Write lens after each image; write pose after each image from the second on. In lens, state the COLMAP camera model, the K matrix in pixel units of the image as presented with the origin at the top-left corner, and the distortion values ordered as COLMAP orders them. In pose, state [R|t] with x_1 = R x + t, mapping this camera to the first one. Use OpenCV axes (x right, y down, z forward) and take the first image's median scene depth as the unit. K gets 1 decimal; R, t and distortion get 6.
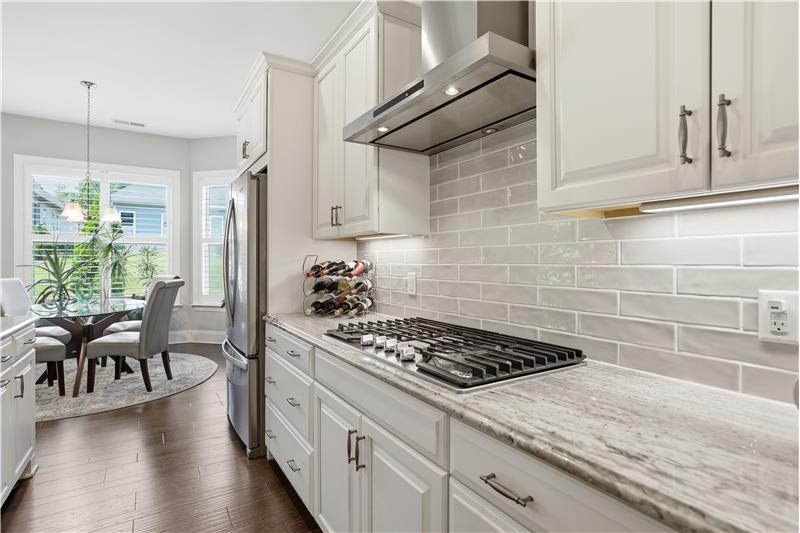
lens RADIAL K [[361.3, 0, 377.7], [0, 361.3, 264.8], [0, 0, 1]] dist [-0.002521, -0.000366]
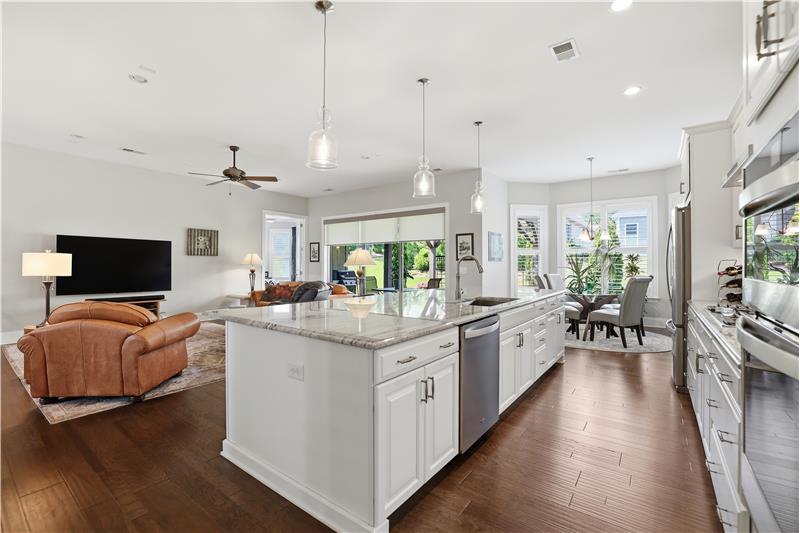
lens RADIAL K [[361.3, 0, 377.7], [0, 361.3, 264.8], [0, 0, 1]] dist [-0.002521, -0.000366]
pose [[0.314426, -0.004842, -0.949269, 0.487994], [-0.001980, 0.999981, -0.005757, 0.002281], [0.949280, 0.003690, 0.314411, -0.483047]]
